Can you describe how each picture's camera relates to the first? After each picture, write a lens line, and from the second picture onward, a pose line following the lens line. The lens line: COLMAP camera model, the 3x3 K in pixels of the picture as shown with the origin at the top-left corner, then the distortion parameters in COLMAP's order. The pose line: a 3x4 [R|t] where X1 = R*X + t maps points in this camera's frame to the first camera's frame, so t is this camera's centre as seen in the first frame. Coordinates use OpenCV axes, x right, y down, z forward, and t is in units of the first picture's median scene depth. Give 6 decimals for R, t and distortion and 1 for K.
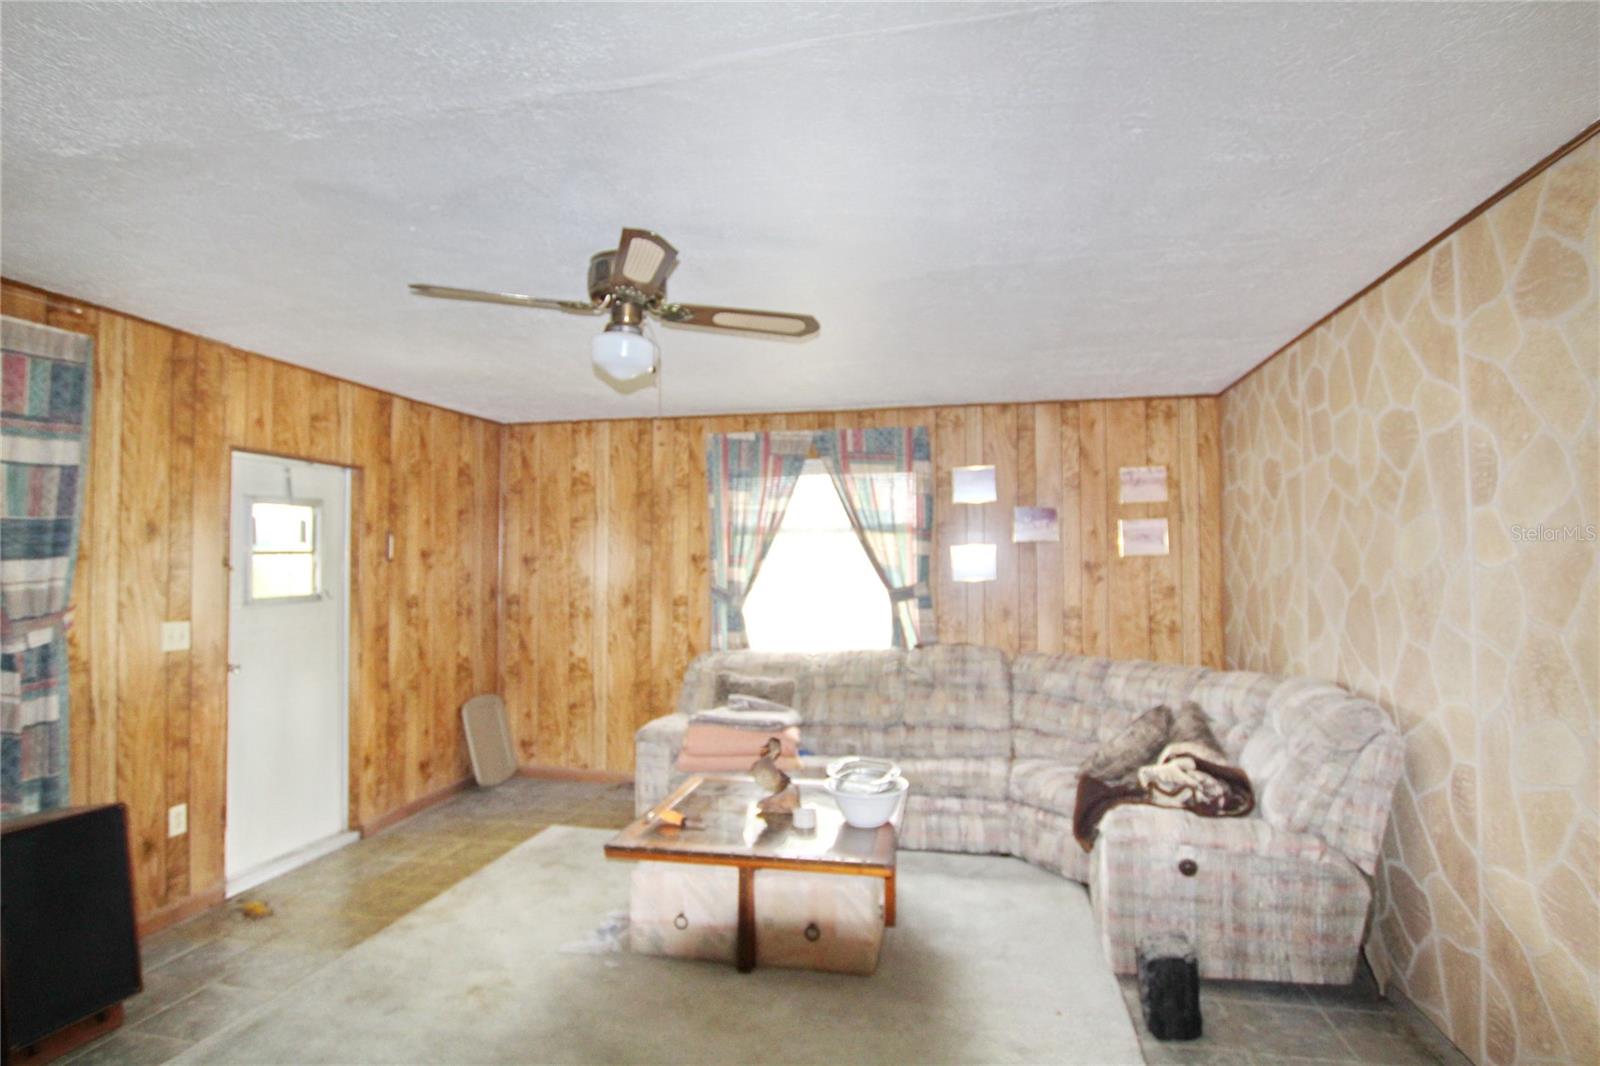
lens RADIAL K [[825.4, 0, 792.0], [0, 825.4, 523.9], [0, 0, 1]] dist [-0.036421, 0.009178]
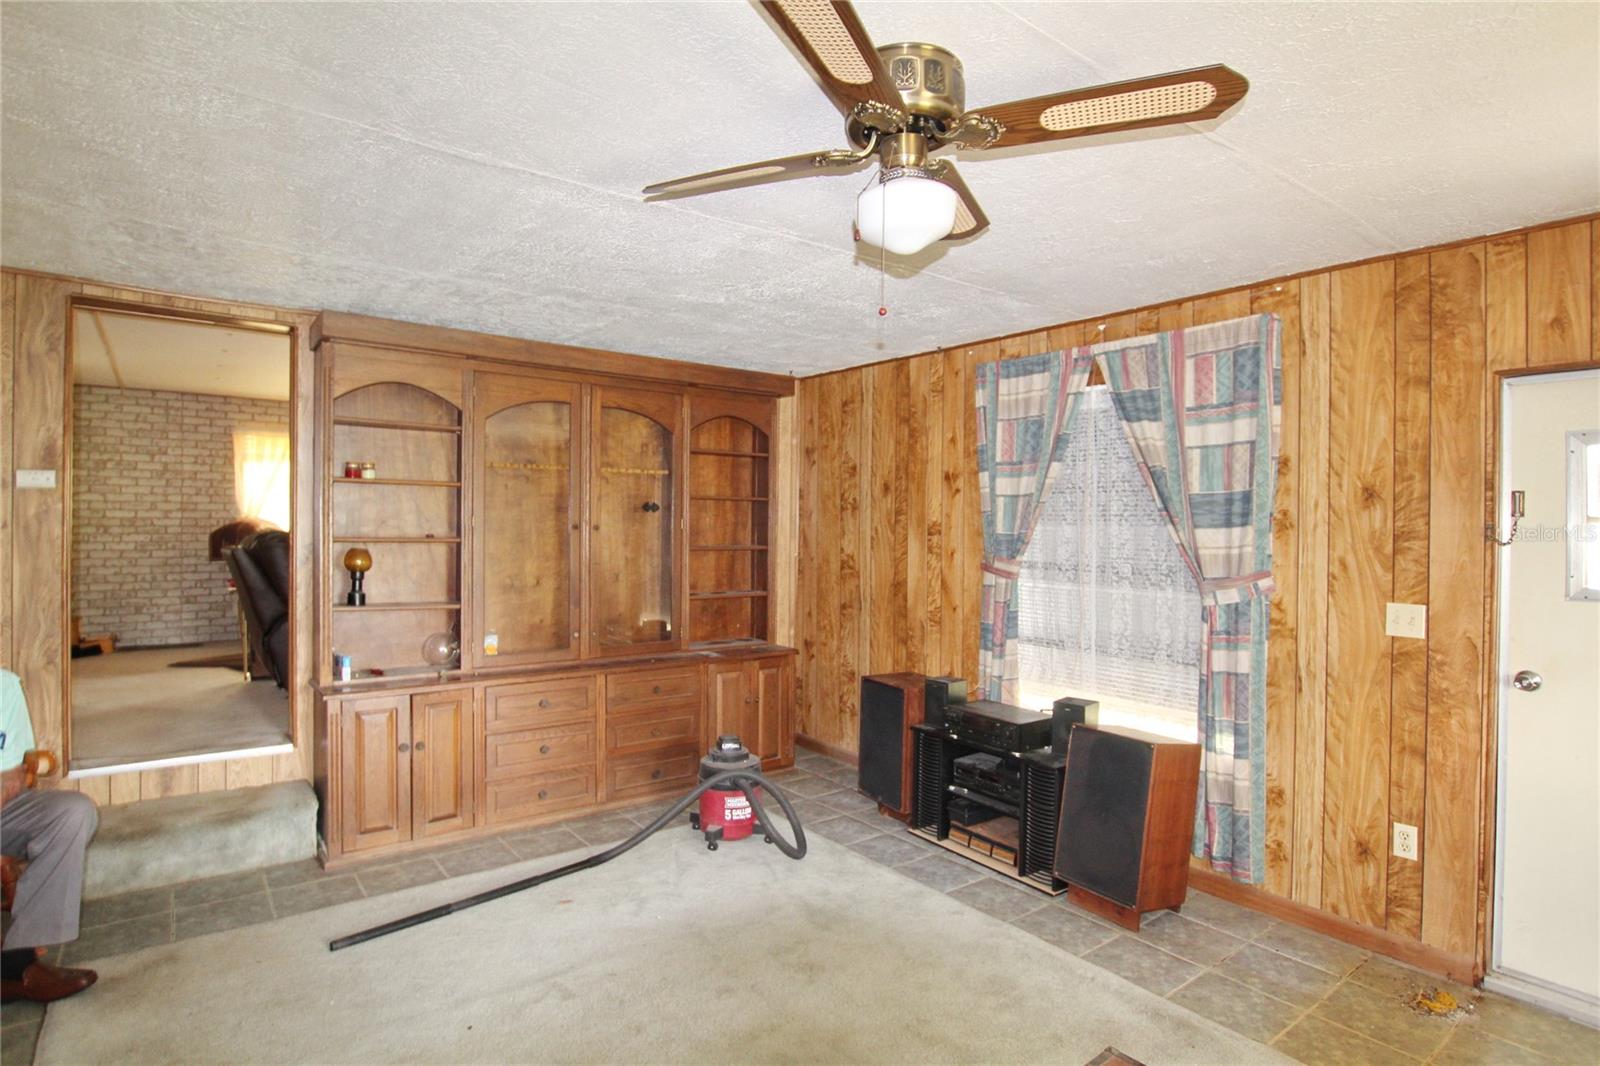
lens RADIAL K [[825.4, 0, 804.7], [0, 825.4, 531.9], [0, 0, 1]] dist [-0.036421, 0.009178]
pose [[-0.654593, 0.001200, -0.755981, 0.296080], [0.026281, 0.999430, -0.021169, 0.052894], [0.755525, -0.033725, -0.654251, 1.171310]]
